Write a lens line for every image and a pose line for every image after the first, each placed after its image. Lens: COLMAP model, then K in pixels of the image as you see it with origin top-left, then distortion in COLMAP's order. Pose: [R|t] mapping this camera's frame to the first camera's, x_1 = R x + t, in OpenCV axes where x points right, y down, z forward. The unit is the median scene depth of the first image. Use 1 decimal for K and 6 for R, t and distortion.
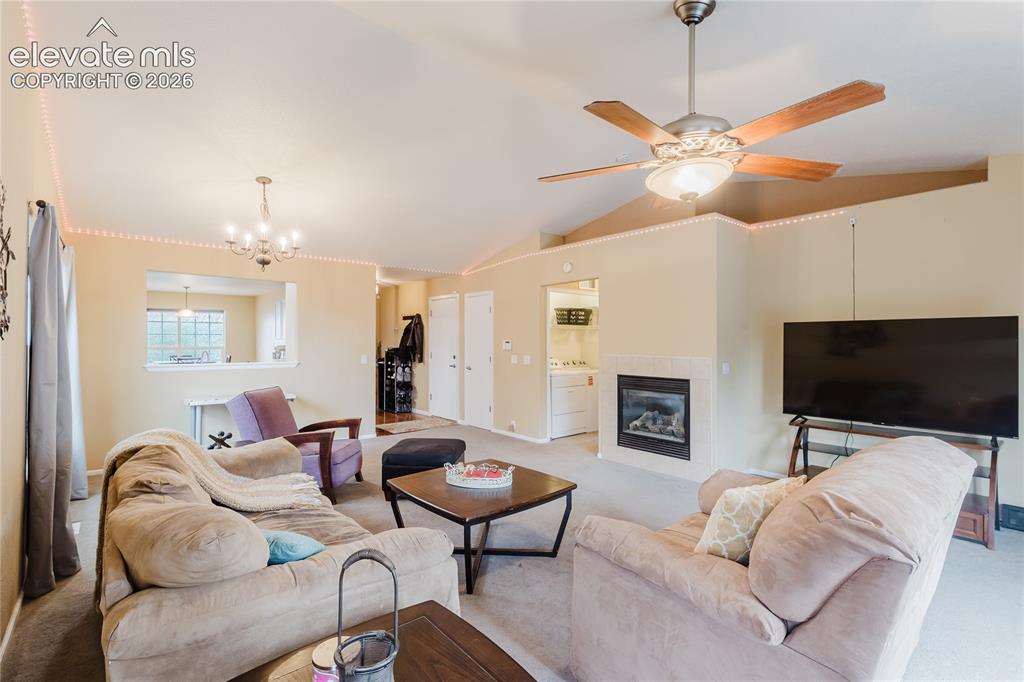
lens RADIAL K [[472.1, 0, 515.1], [0, 472.1, 339.6], [0, 0, 1]] dist [0.003085, 0.000309]
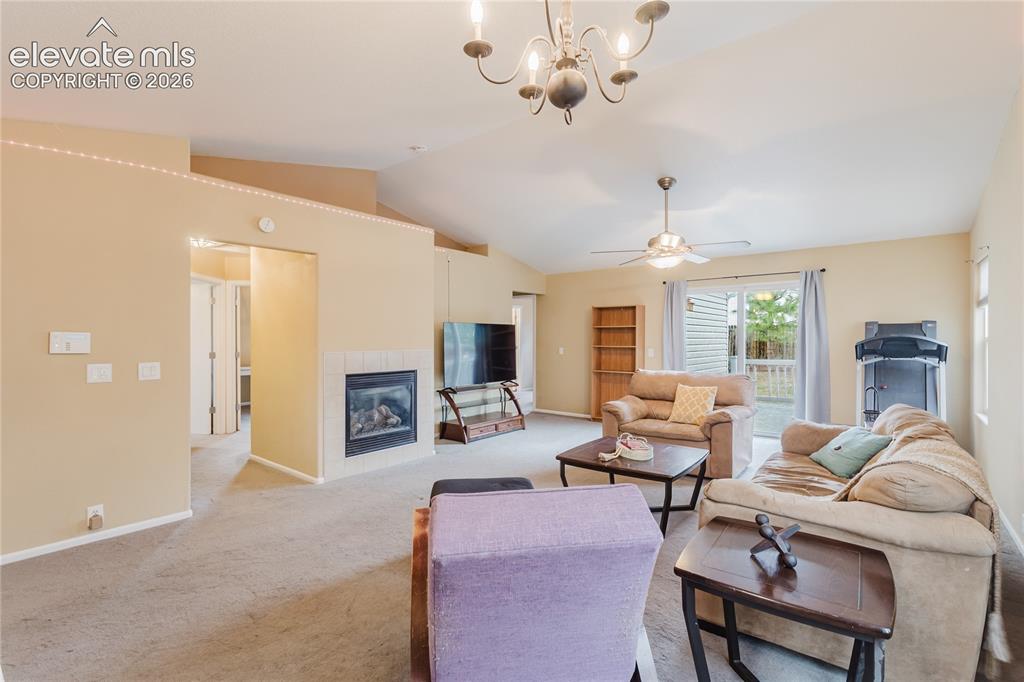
lens RADIAL K [[472.1, 0, 508.0], [0, 472.1, 334.3], [0, 0, 1]] dist [0.003085, 0.000309]
pose [[-0.172024, 0.005508, 0.985077, -0.677680], [-0.004182, 0.999971, -0.006321, 0.005902], [-0.985084, -0.005207, -0.171996, 0.867728]]
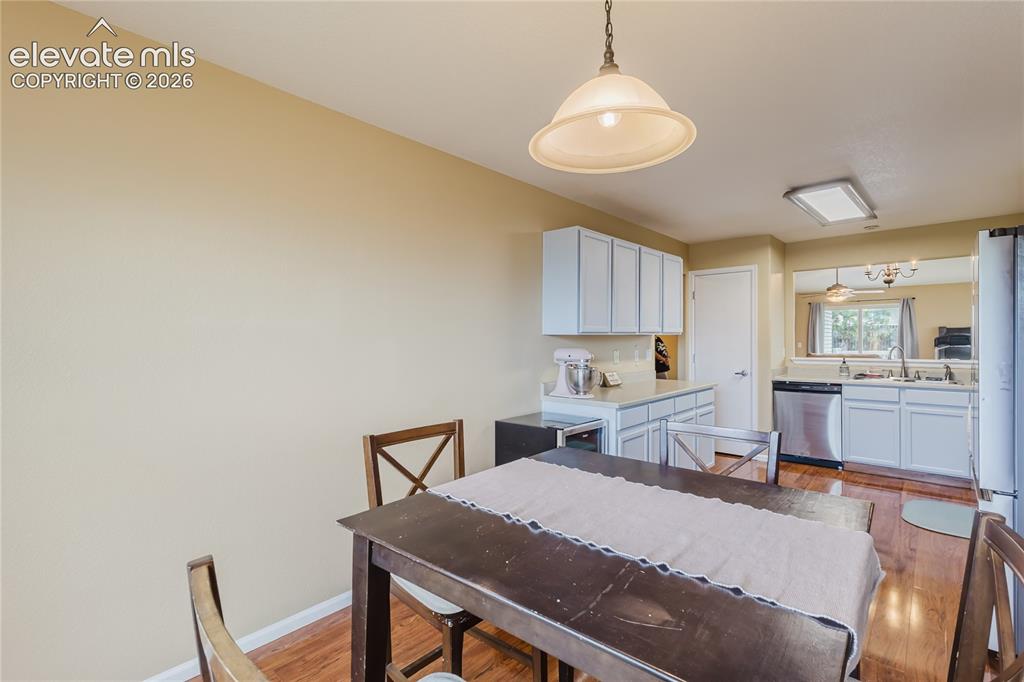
lens RADIAL K [[472.1, 0, 507.5], [0, 472.1, 339.8], [0, 0, 1]] dist [0.003085, 0.000309]
pose [[-0.119061, -0.002026, 0.992885, -1.499177], [0.002759, 0.999993, 0.002372, 0.012073], [-0.992883, 0.003021, -0.119054, 1.894954]]
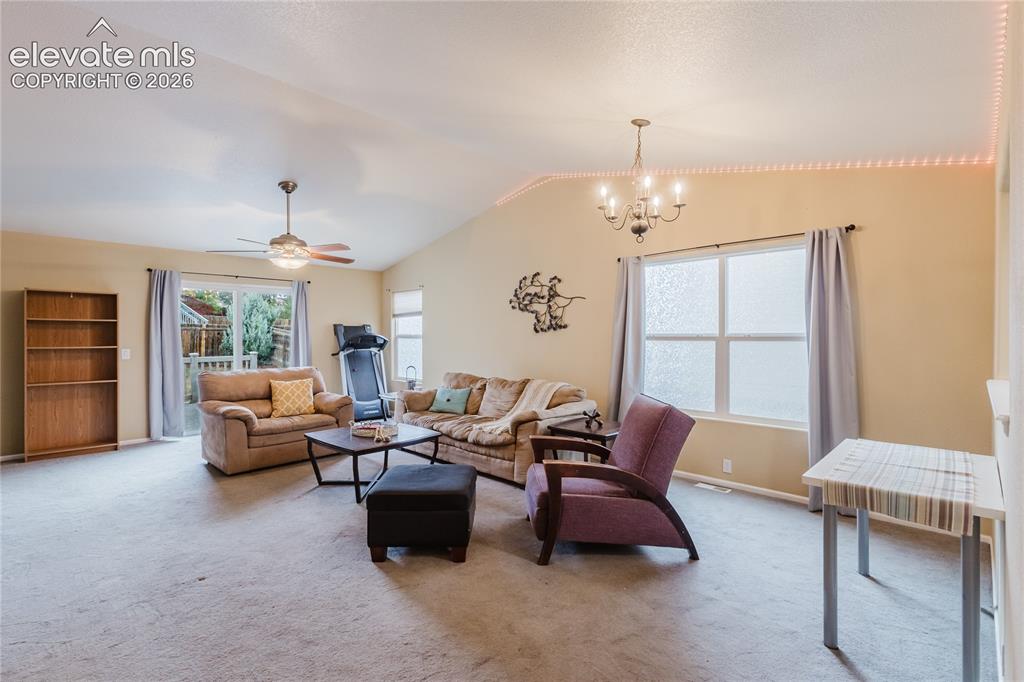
lens RADIAL K [[472.1, 0, 505.0], [0, 472.1, 339.3], [0, 0, 1]] dist [0.003085, 0.000309]
pose [[-0.997554, -0.001304, -0.069889, -0.205401], [-0.001584, 0.999991, 0.003959, 0.008464], [0.069884, 0.004060, -0.997547, 1.384023]]
